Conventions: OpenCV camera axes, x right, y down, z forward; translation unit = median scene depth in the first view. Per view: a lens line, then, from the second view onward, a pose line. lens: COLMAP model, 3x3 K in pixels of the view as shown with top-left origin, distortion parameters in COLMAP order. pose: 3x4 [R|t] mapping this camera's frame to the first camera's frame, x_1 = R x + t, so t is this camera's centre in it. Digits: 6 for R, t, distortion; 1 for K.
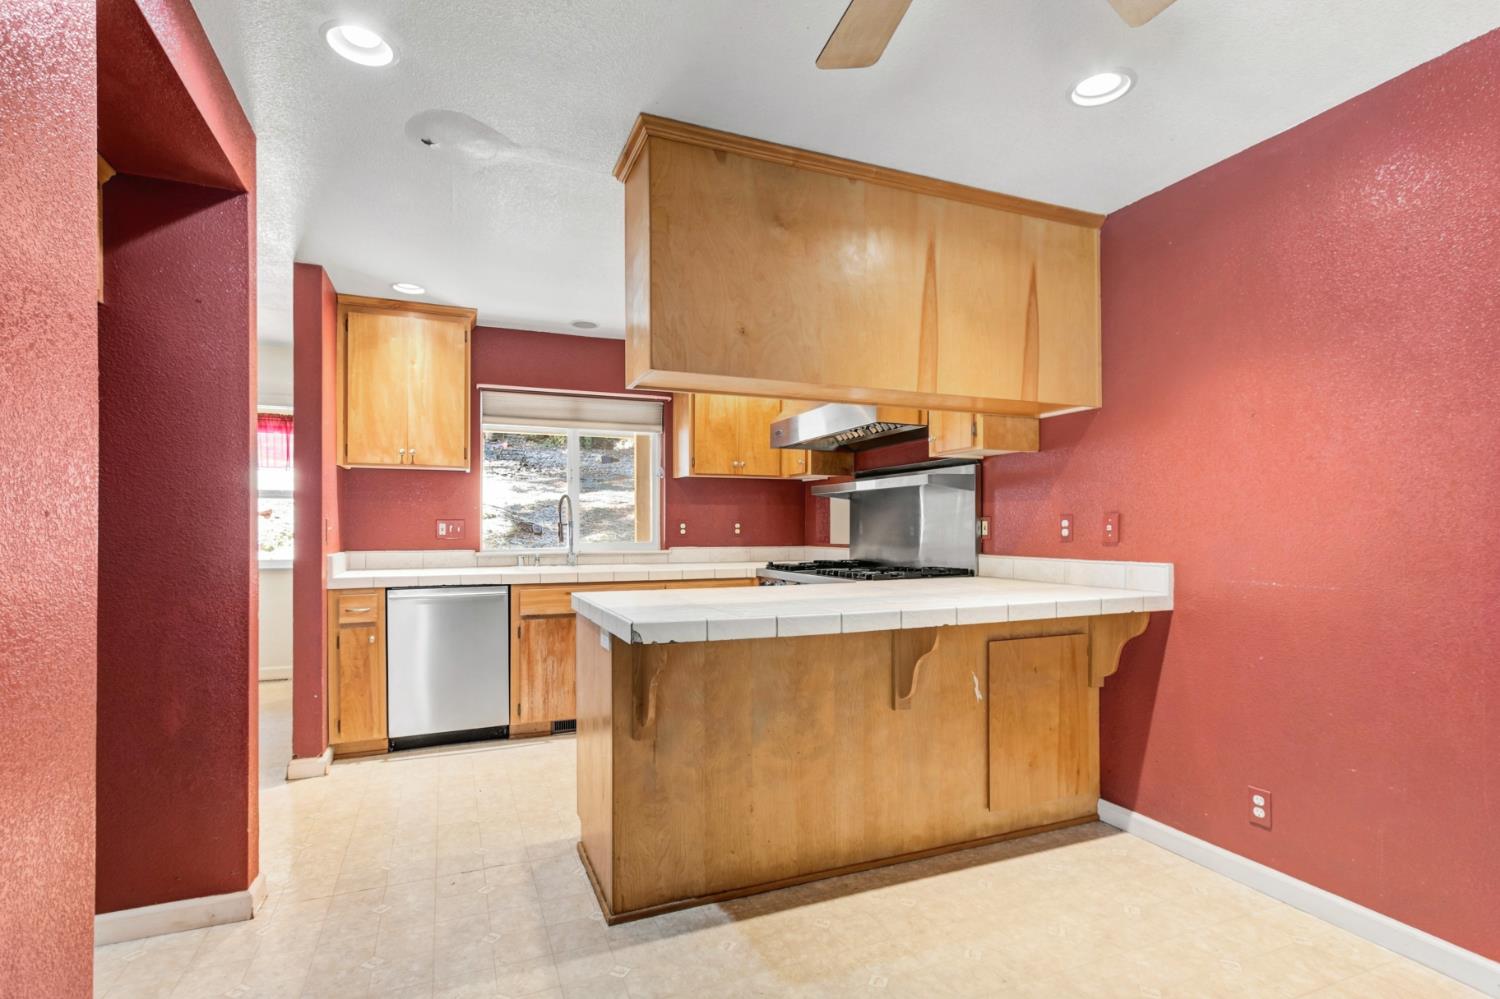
lens RADIAL K [[729.0, 0, 746.0], [0, 729.0, 512.6], [0, 0, 1]] dist [-0.000256, 0.002694]
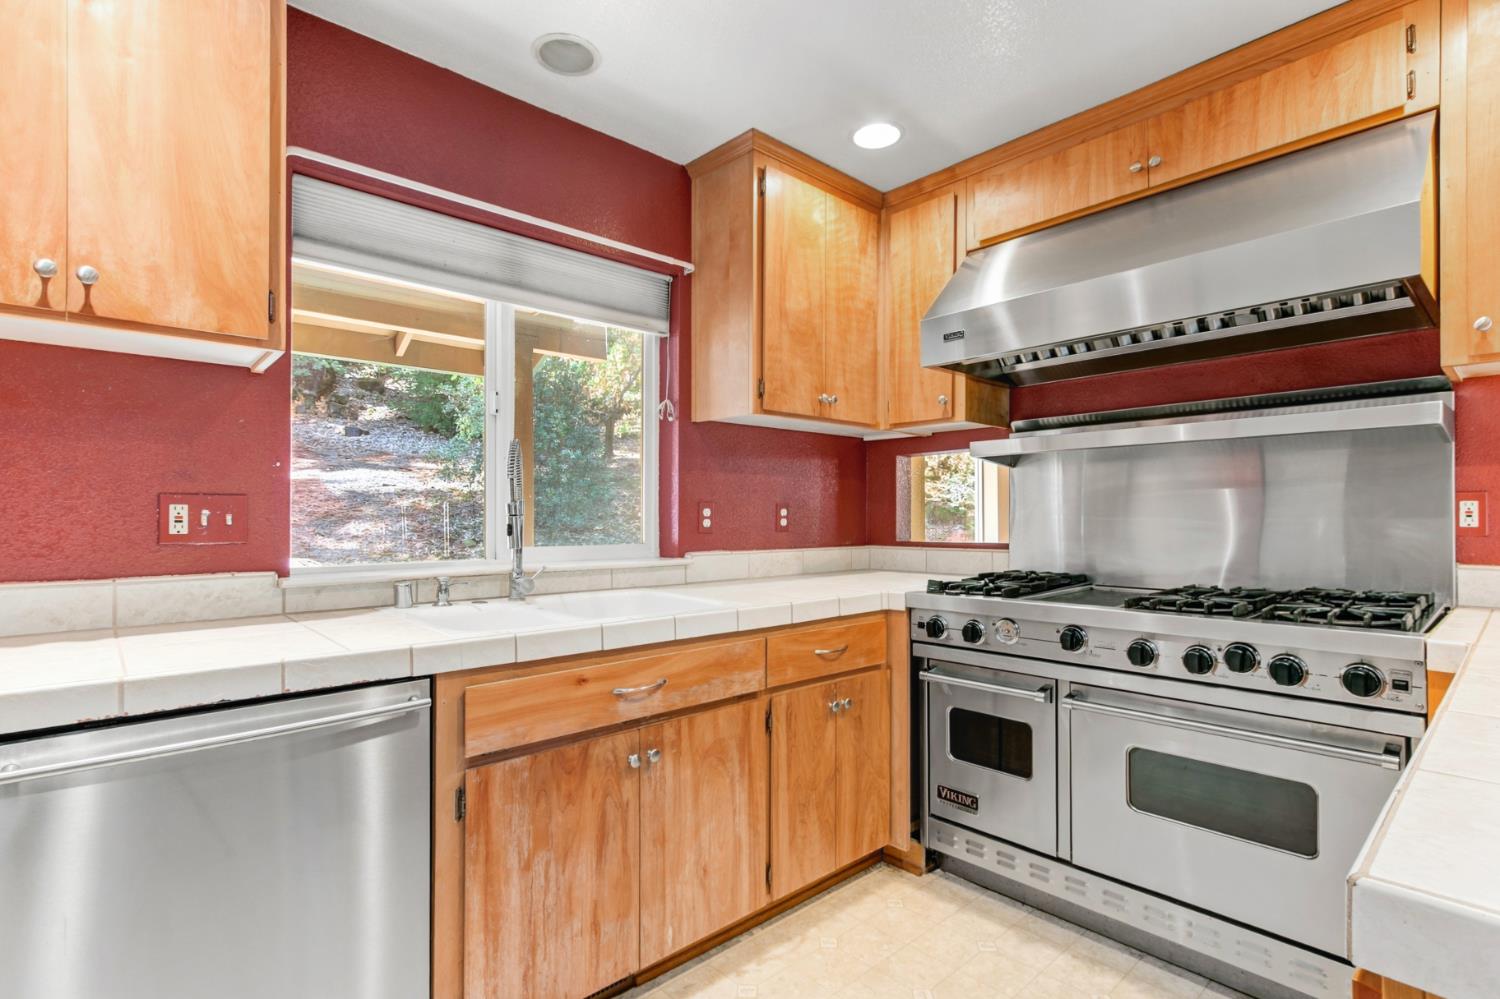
lens RADIAL K [[729.0, 0, 756.4], [0, 729.0, 503.5], [0, 0, 1]] dist [-0.000256, 0.002694]
pose [[0.937657, 0.004591, 0.347533, -0.265455], [-0.004932, 0.999988, 0.000098, 0.013109], [-0.347528, -0.001806, 0.937668, 0.541647]]
